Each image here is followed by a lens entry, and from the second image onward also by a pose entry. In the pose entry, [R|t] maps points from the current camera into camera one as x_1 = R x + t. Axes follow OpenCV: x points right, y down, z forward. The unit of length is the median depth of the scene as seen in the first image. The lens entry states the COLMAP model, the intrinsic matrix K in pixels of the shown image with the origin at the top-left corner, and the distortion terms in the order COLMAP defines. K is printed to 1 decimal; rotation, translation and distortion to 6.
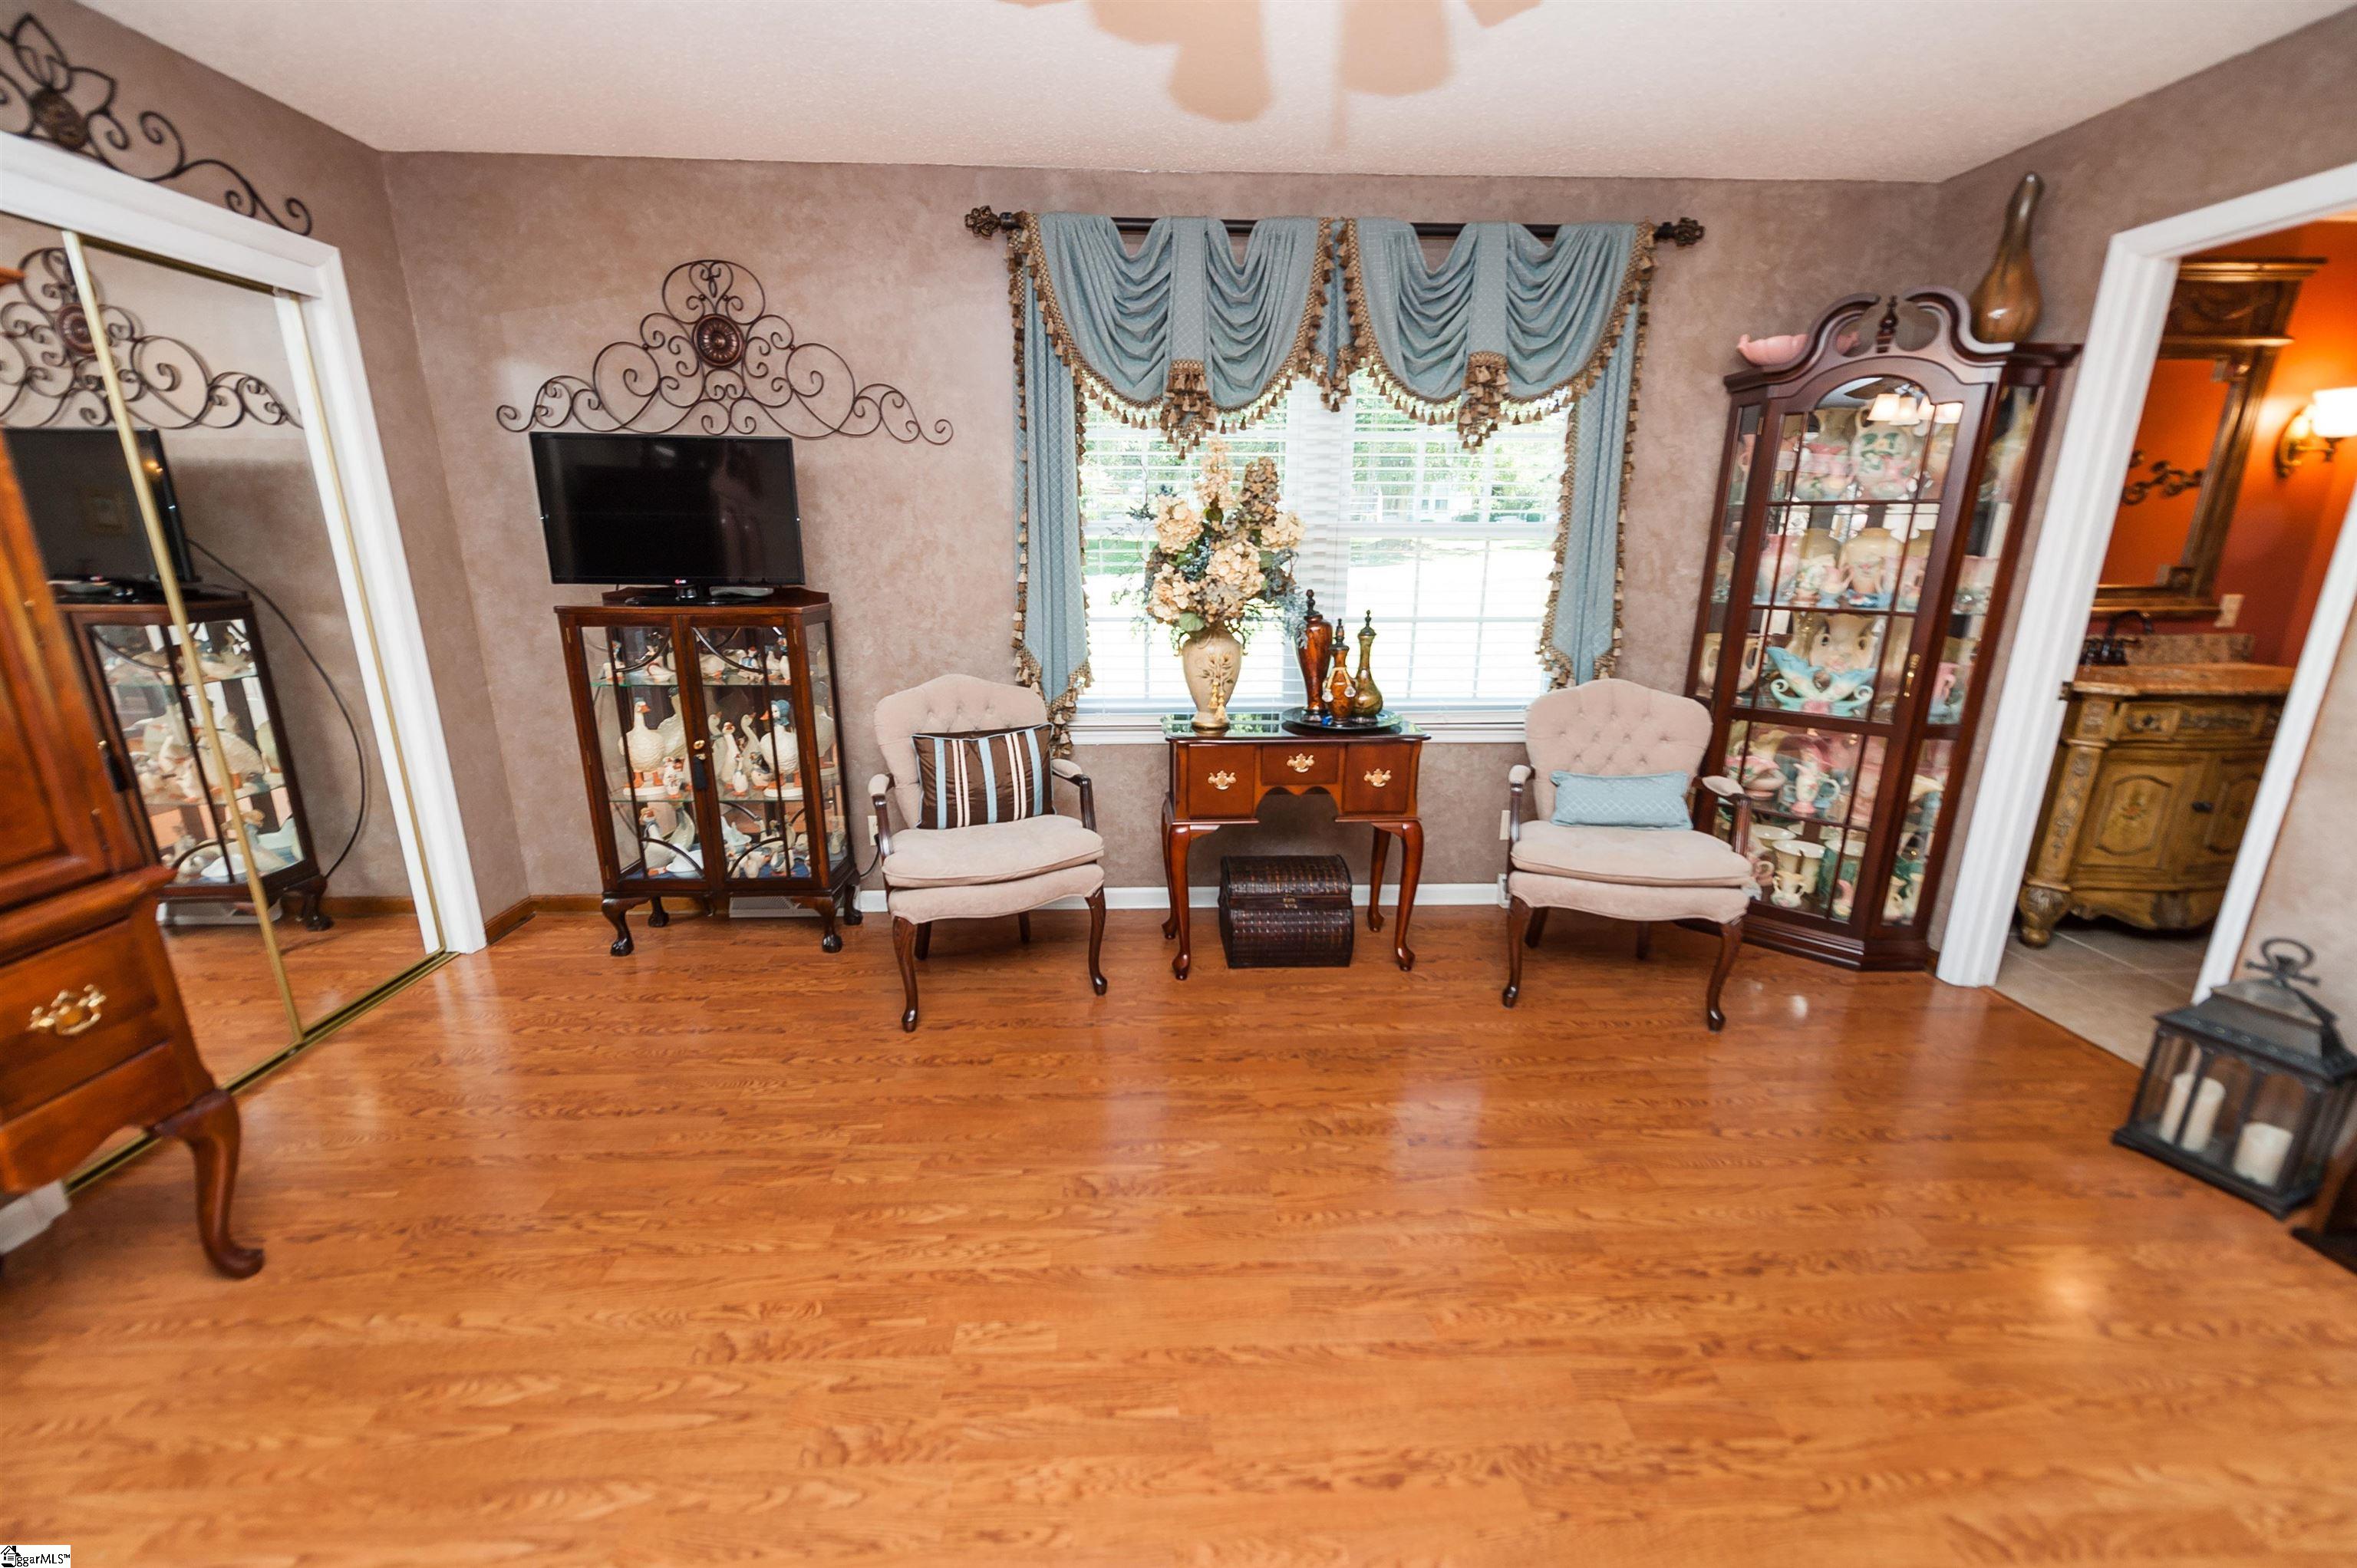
lens RADIAL K [[941.6, 0, 1181.1], [0, 941.6, 797.9], [0, 0, 1]] dist [0.015654, -0.005745]
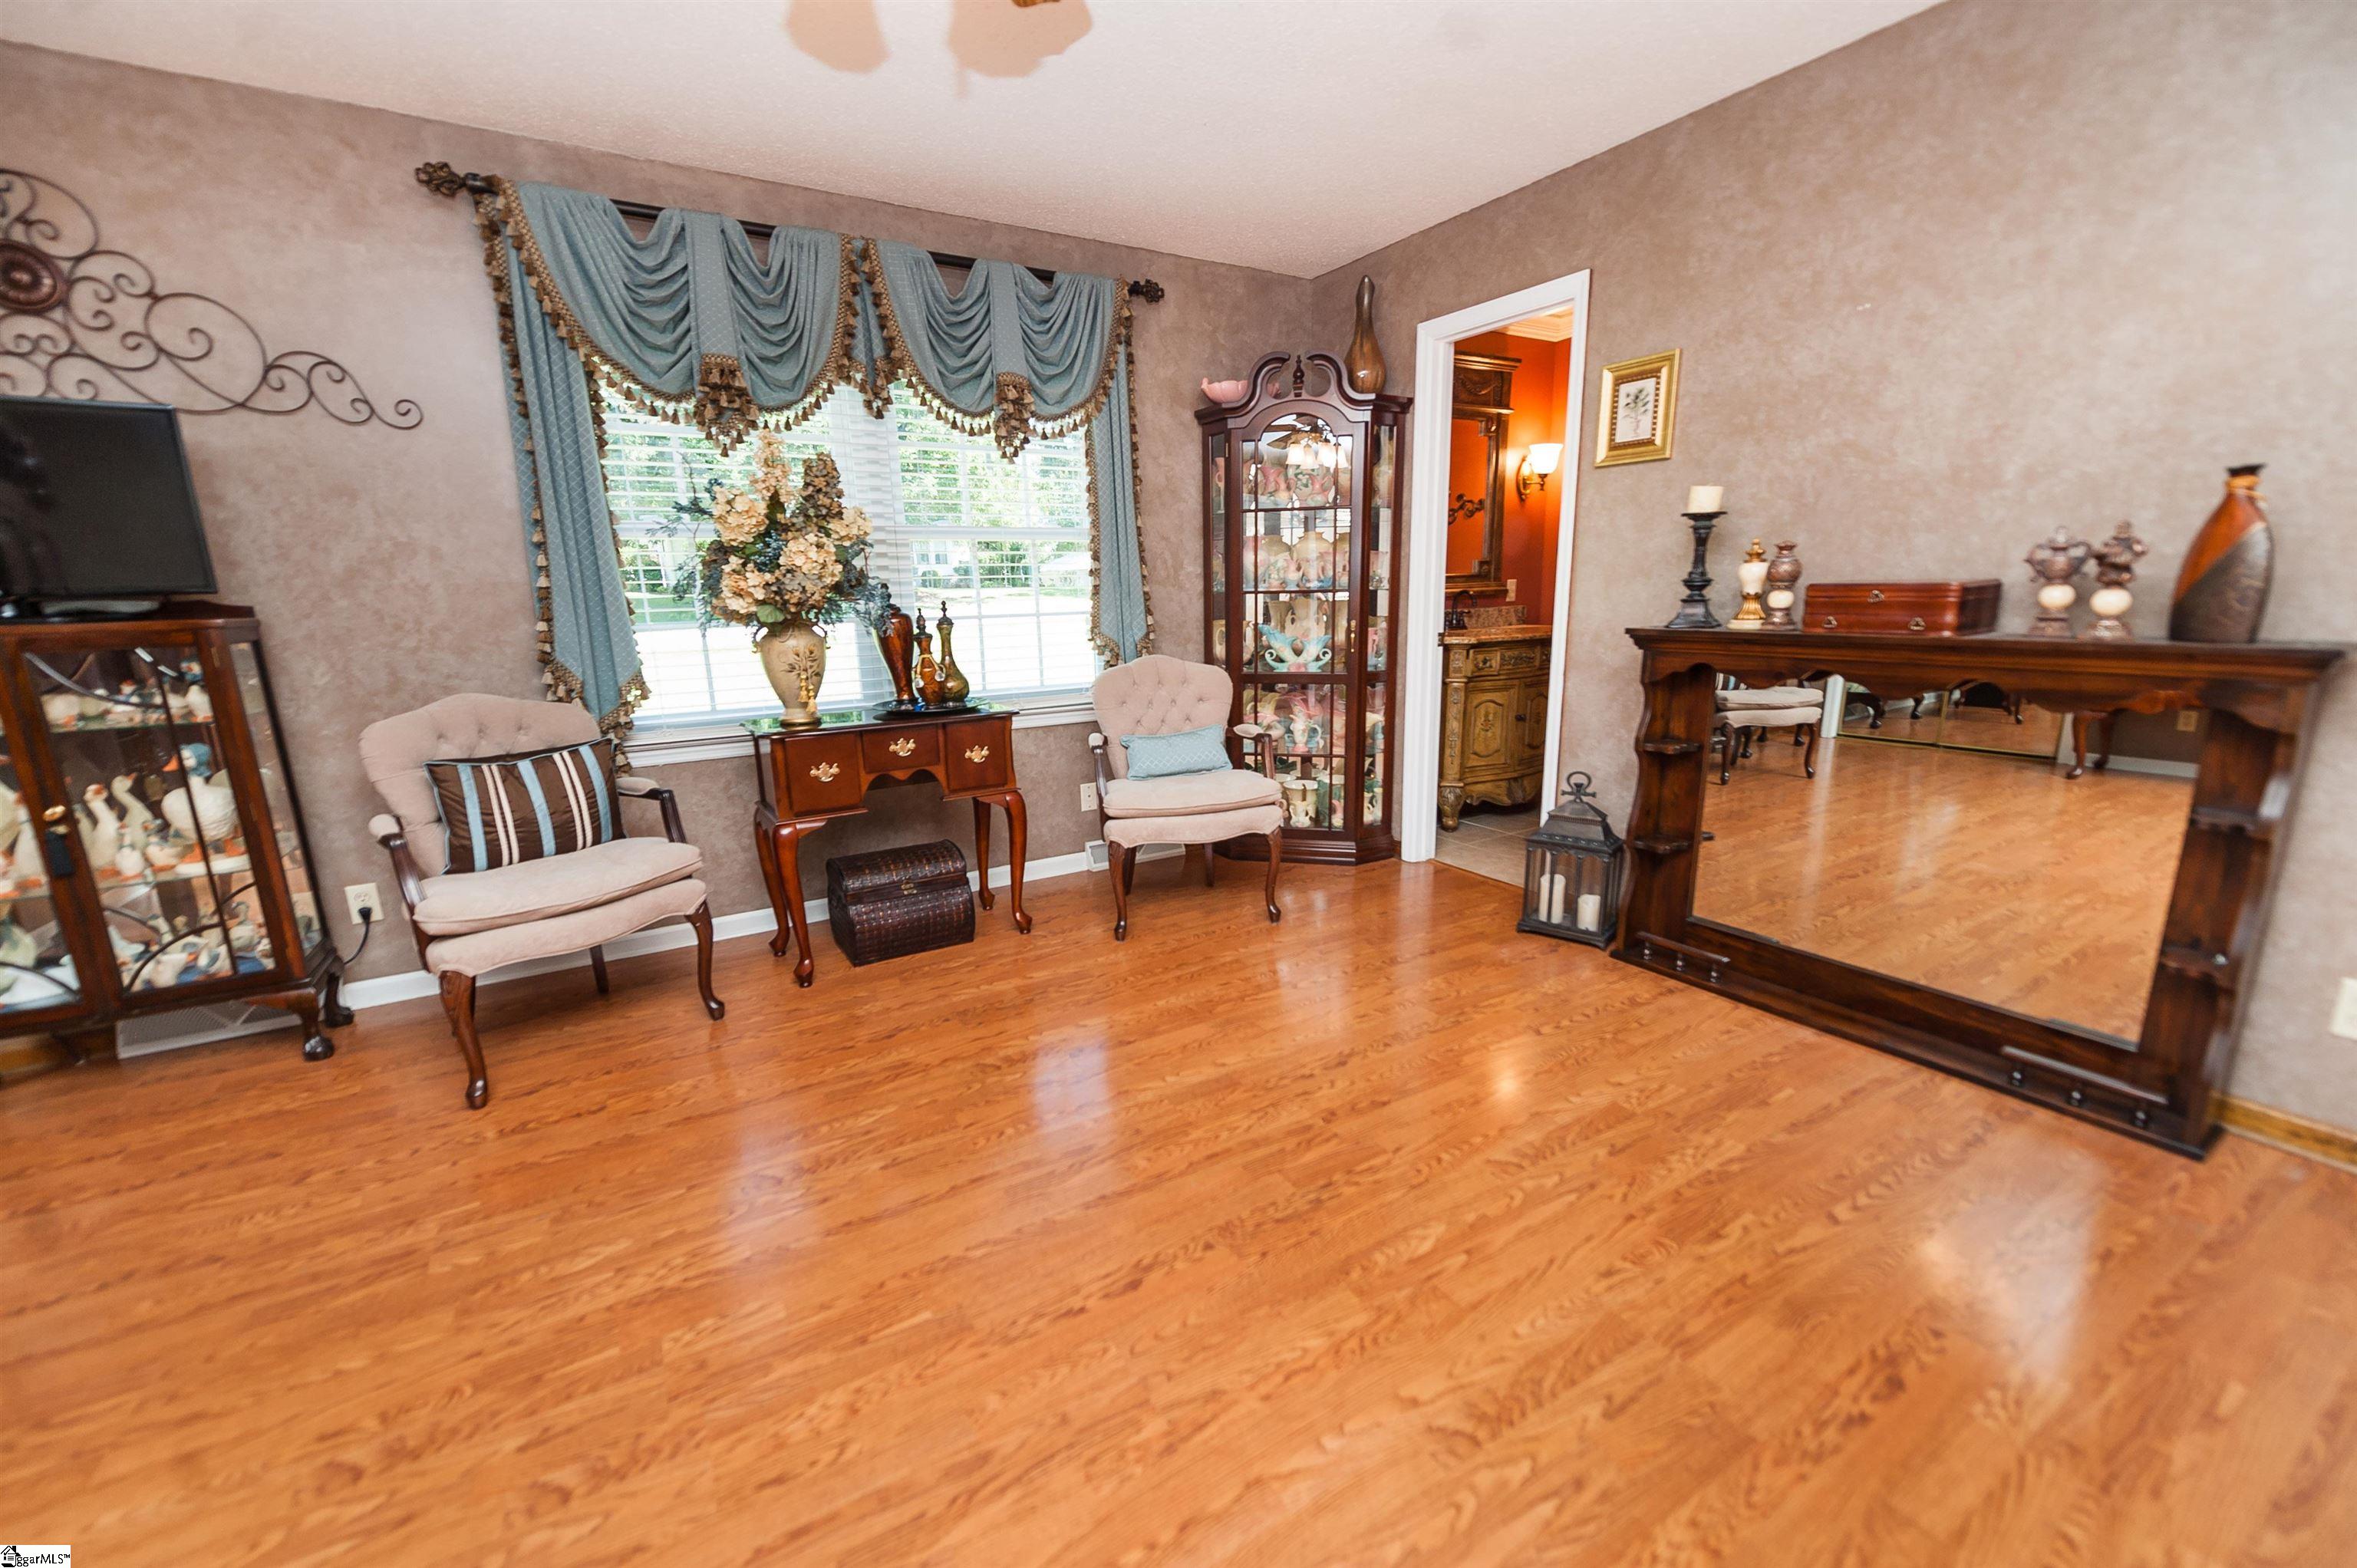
lens RADIAL K [[941.6, 0, 1181.1], [0, 941.6, 797.9], [0, 0, 1]] dist [0.015654, -0.005745]
pose [[0.875835, -0.129986, 0.464775, -0.088639], [0.154903, 0.987806, -0.015639, 0.077334], [-0.457075, 0.085692, 0.885291, -0.046453]]
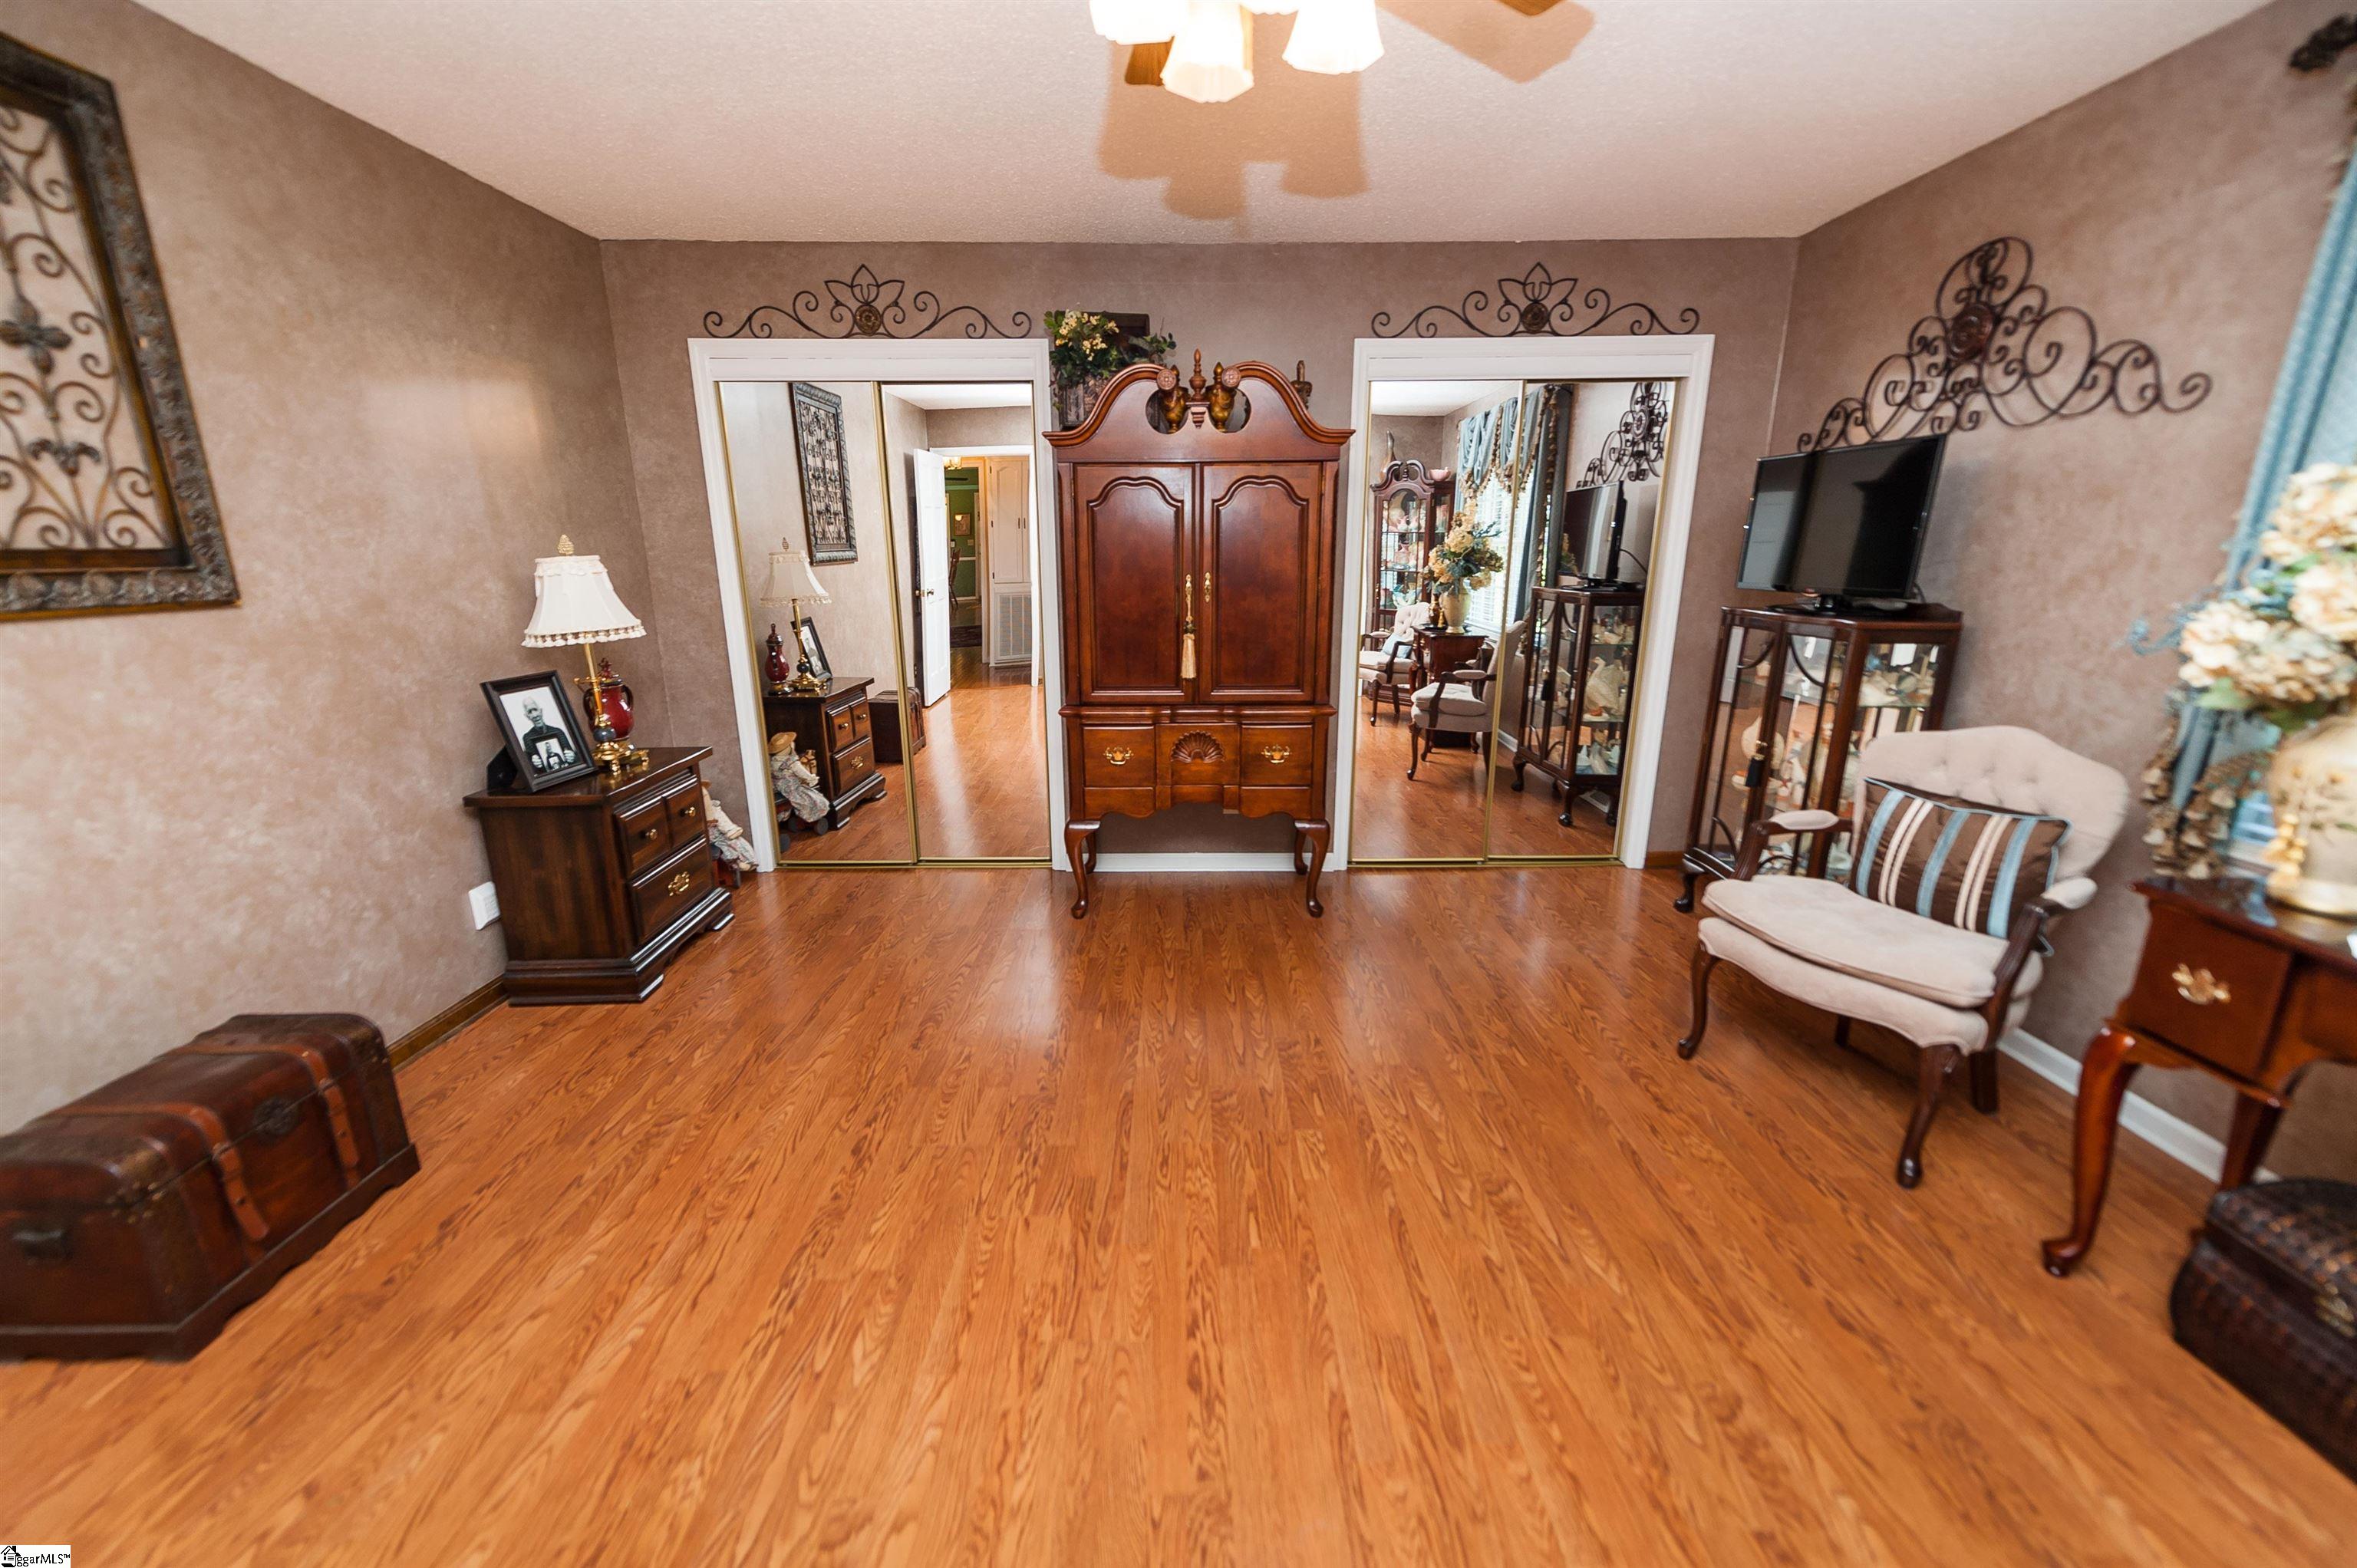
lens RADIAL K [[941.6, 0, 1181.1], [0, 941.6, 797.9], [0, 0, 1]] dist [0.015654, -0.005745]
pose [[-0.041463, 0.251888, -0.966868, 0.543520], [-0.265899, 0.930020, 0.253692, -0.097662], [0.963109, 0.267608, 0.028415, 0.368900]]
